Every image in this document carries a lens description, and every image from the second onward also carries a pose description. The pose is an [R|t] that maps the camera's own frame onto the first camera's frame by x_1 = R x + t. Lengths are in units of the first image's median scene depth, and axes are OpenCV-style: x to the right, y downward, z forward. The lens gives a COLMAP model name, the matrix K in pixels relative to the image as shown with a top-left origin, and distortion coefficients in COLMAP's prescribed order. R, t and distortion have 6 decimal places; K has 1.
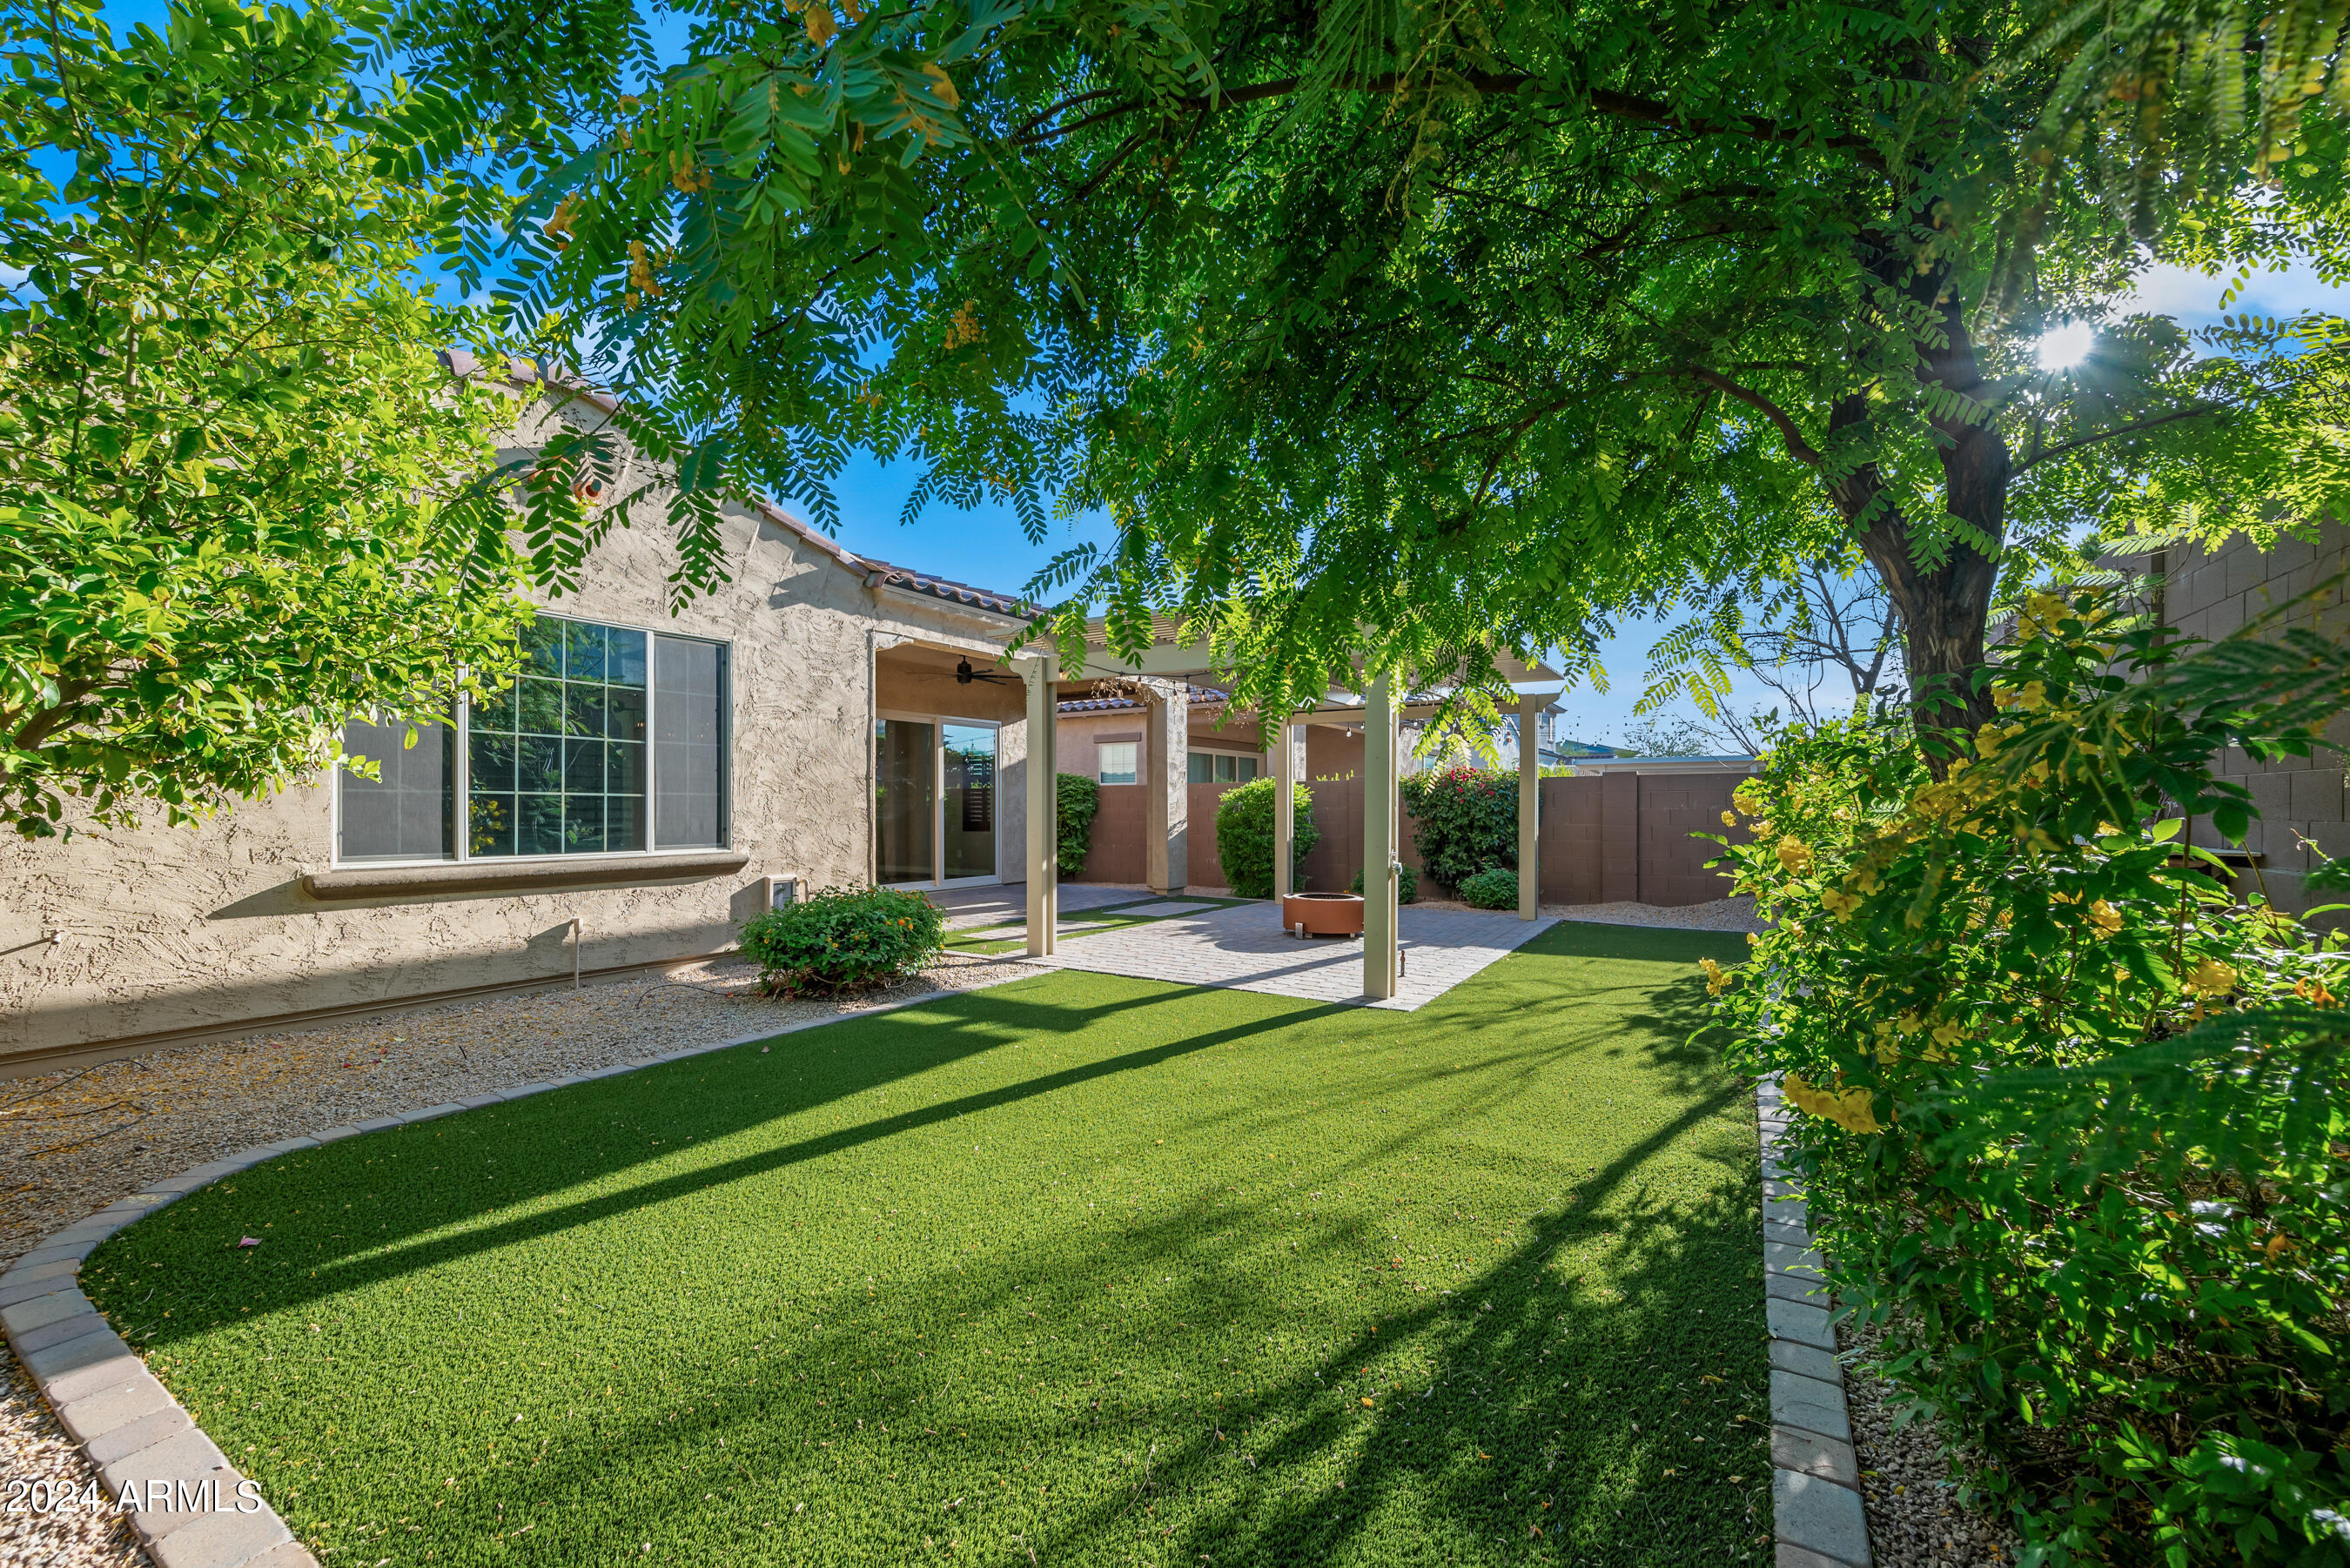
lens RADIAL K [[937.0, 0, 1158.3], [0, 937.0, 804.7], [0, 0, 1]] dist [0.000048, 0.001733]
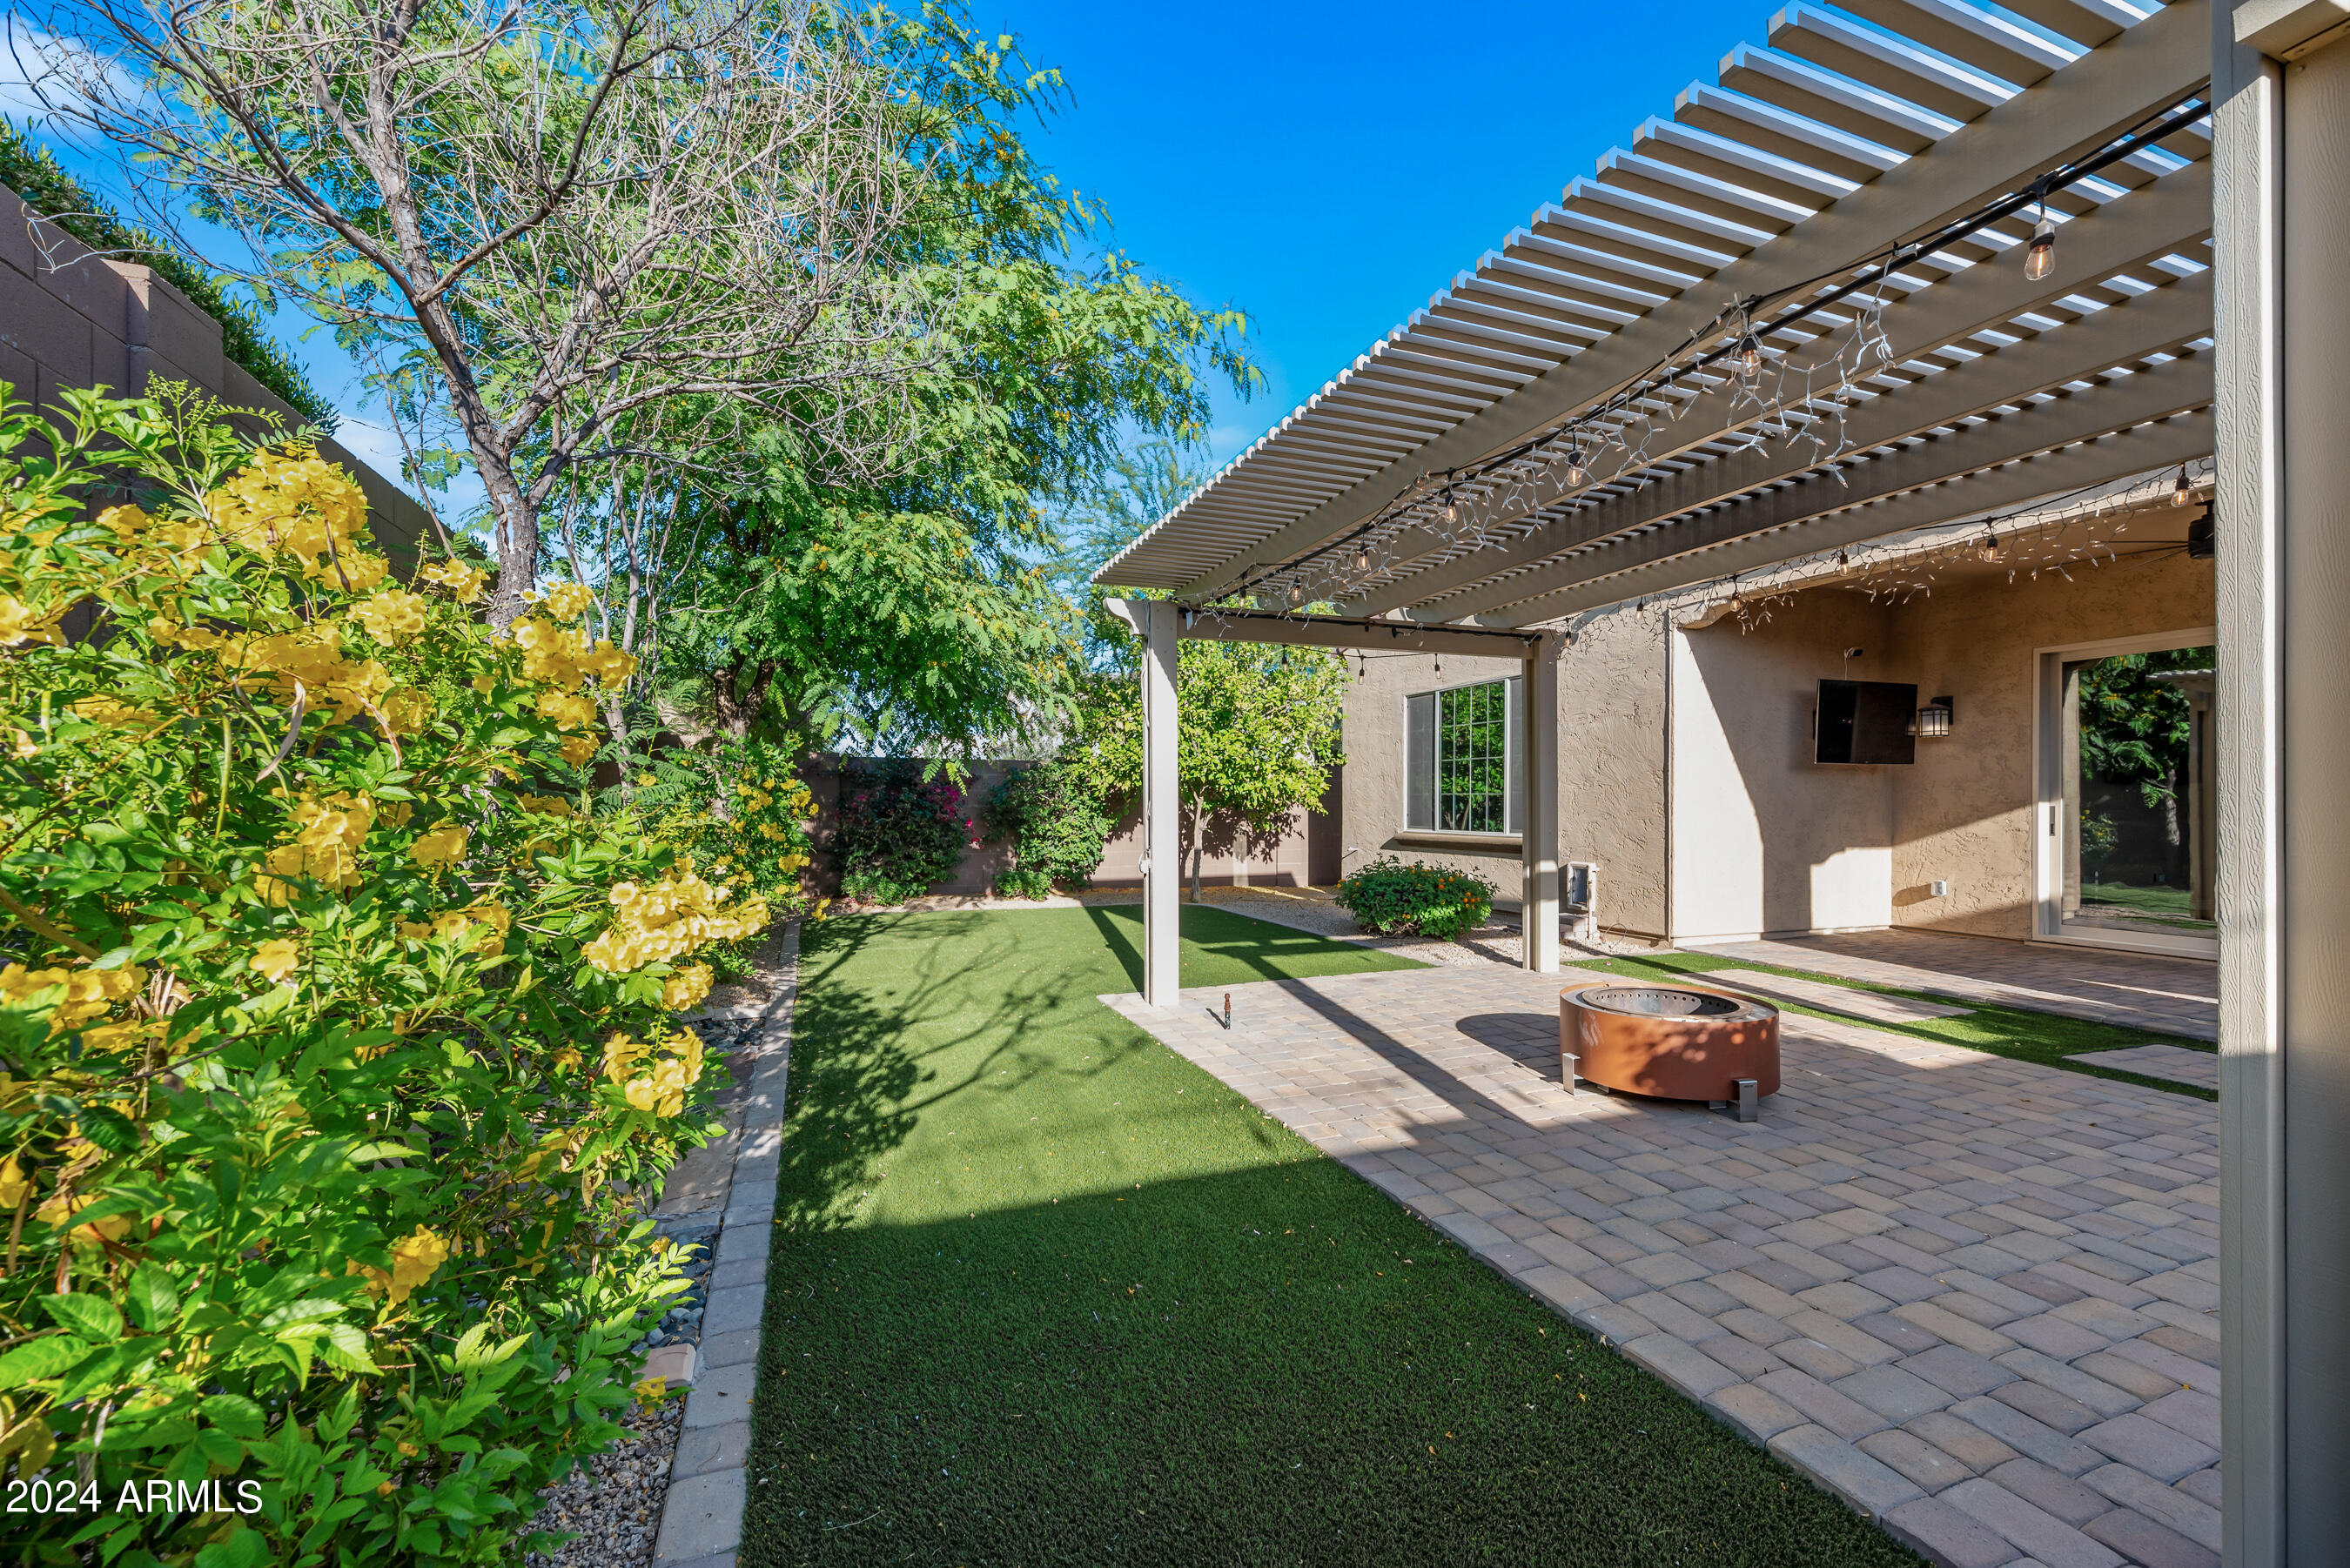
lens RADIAL K [[937.0, 0, 1169.4], [0, 937.0, 794.7], [0, 0, 1]] dist [0.000048, 0.001733]
pose [[-0.587211, -0.000542, -0.809434, 2.090443], [0.010078, 0.999917, -0.007981, -0.009717], [0.809371, -0.012844, -0.587157, 3.303836]]
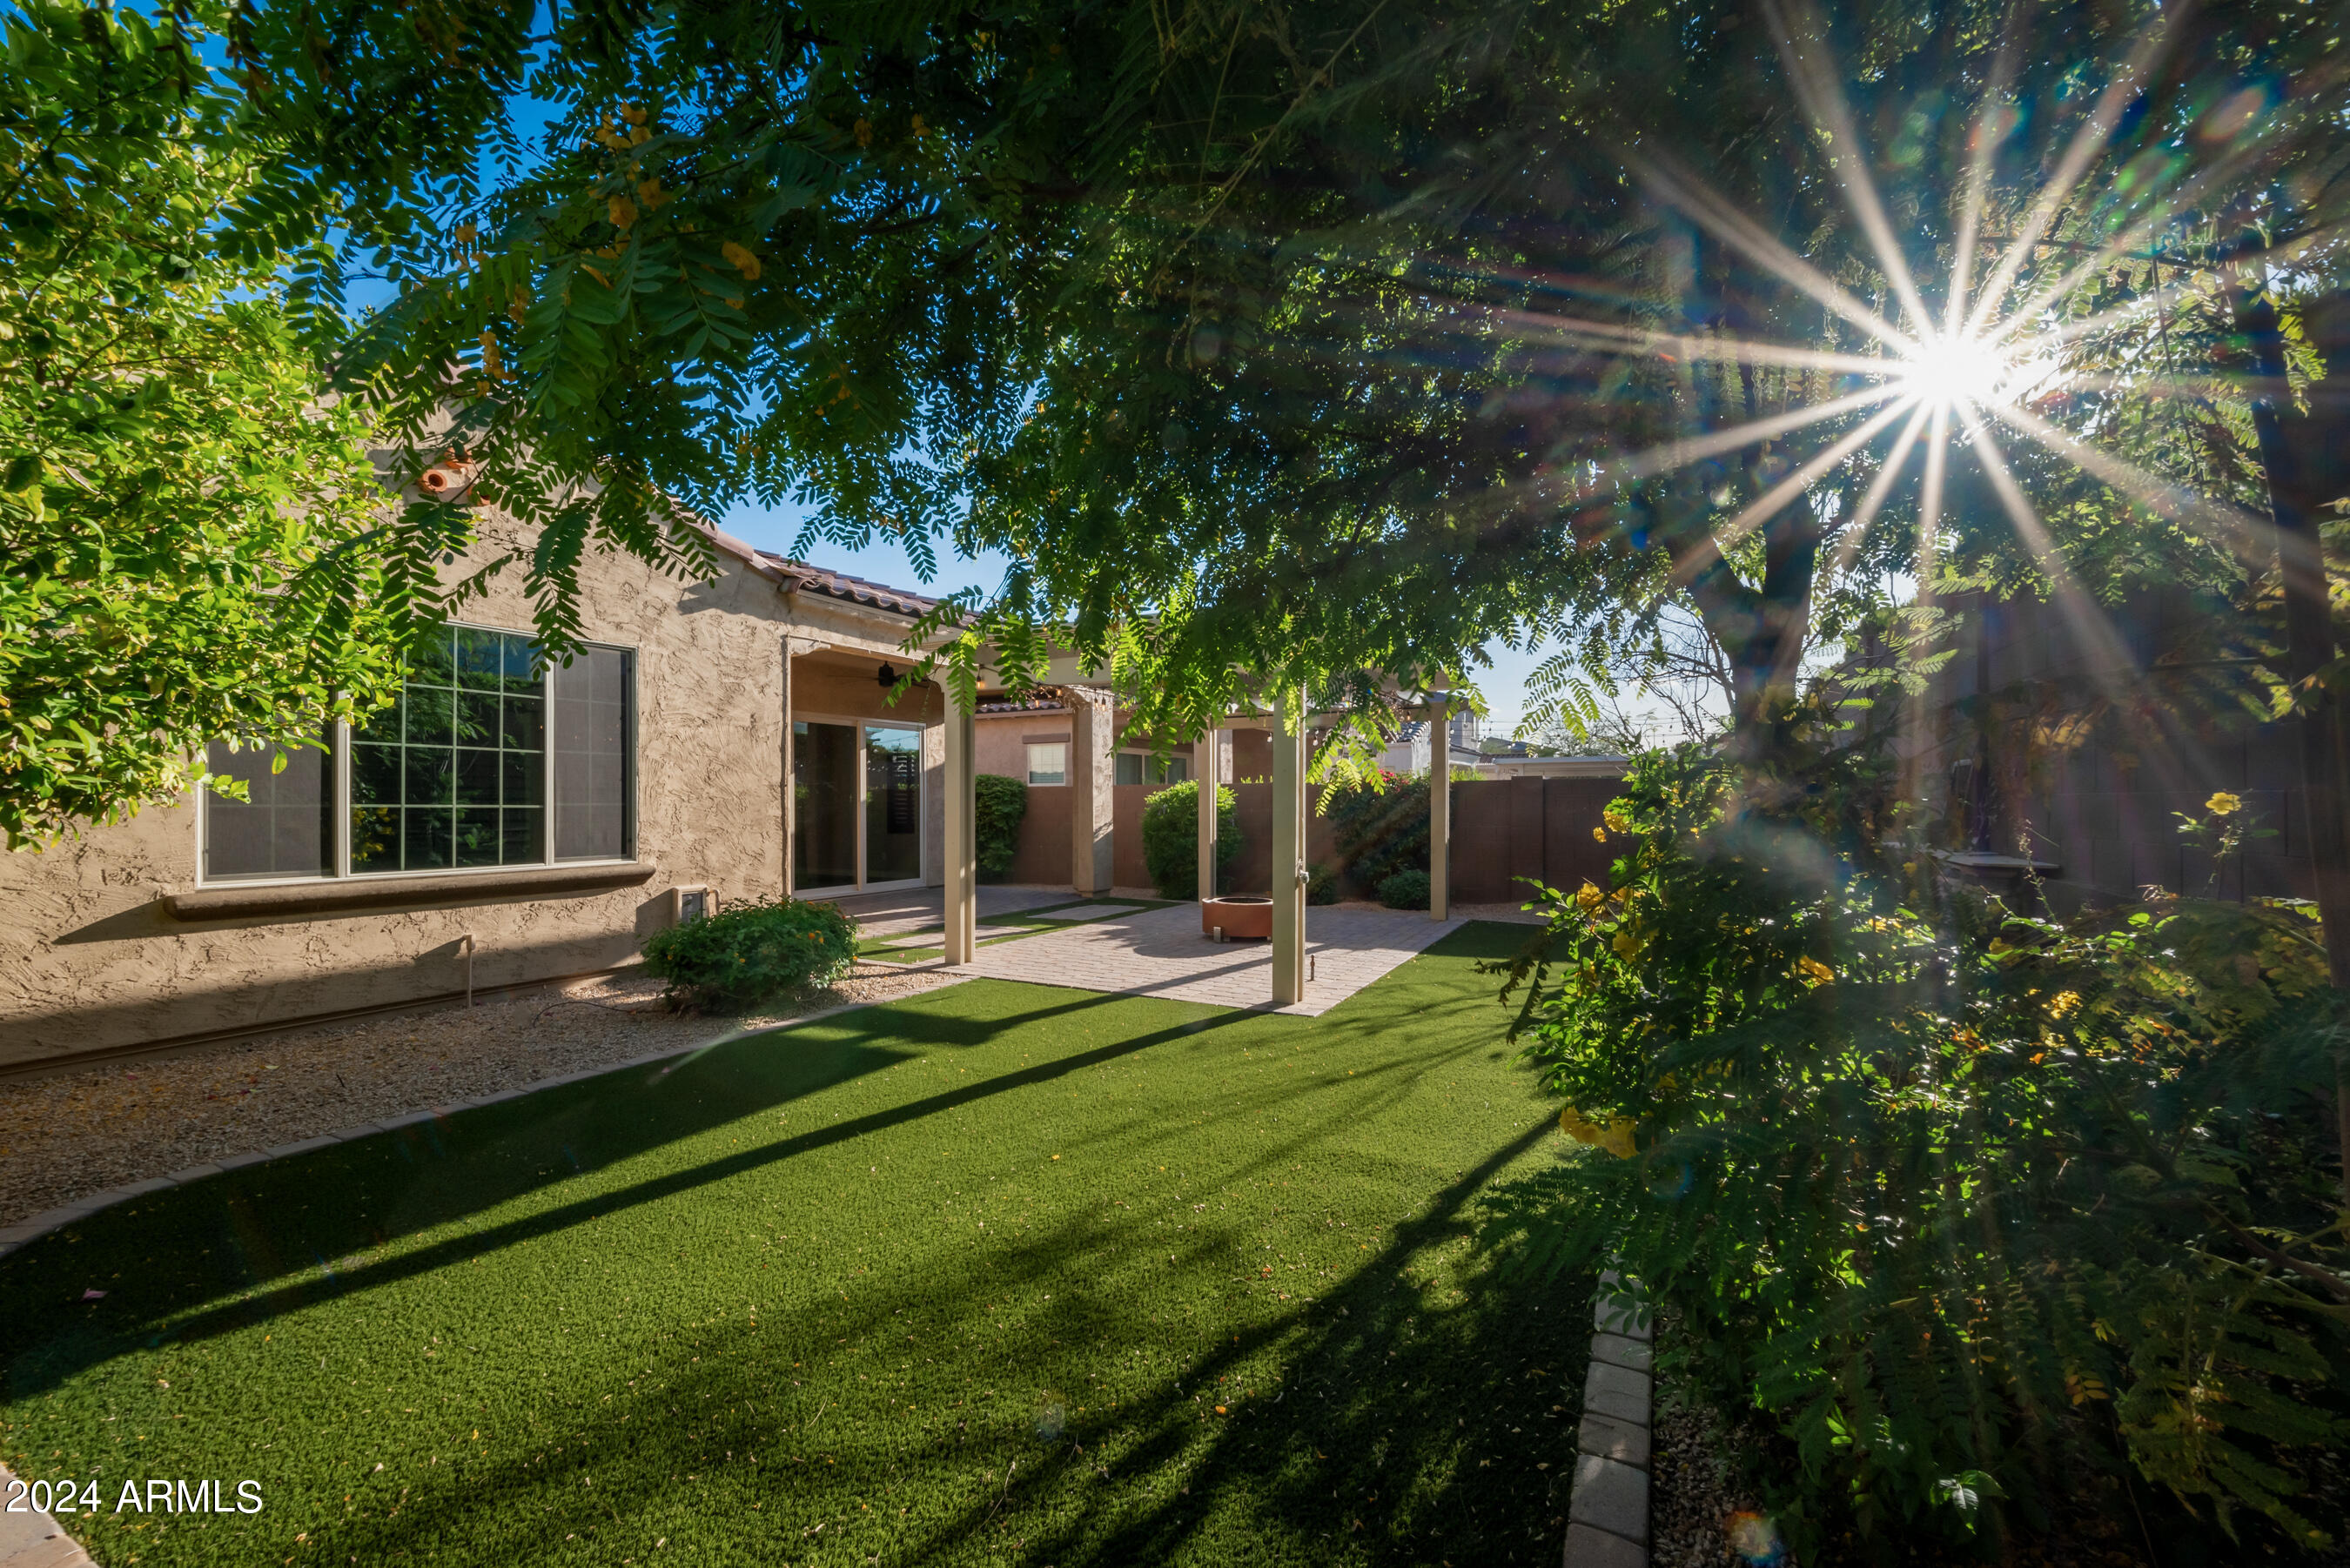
lens RADIAL K [[937.0, 0, 1165.0], [0, 937.0, 797.7], [0, 0, 1]] dist [0.000048, 0.001733]
pose [[0.997277, 0.000781, 0.073739, 0.057274], [-0.000768, 1.000000, -0.000206, -0.044301], [-0.073739, 0.000149, 0.997278, -0.045078]]
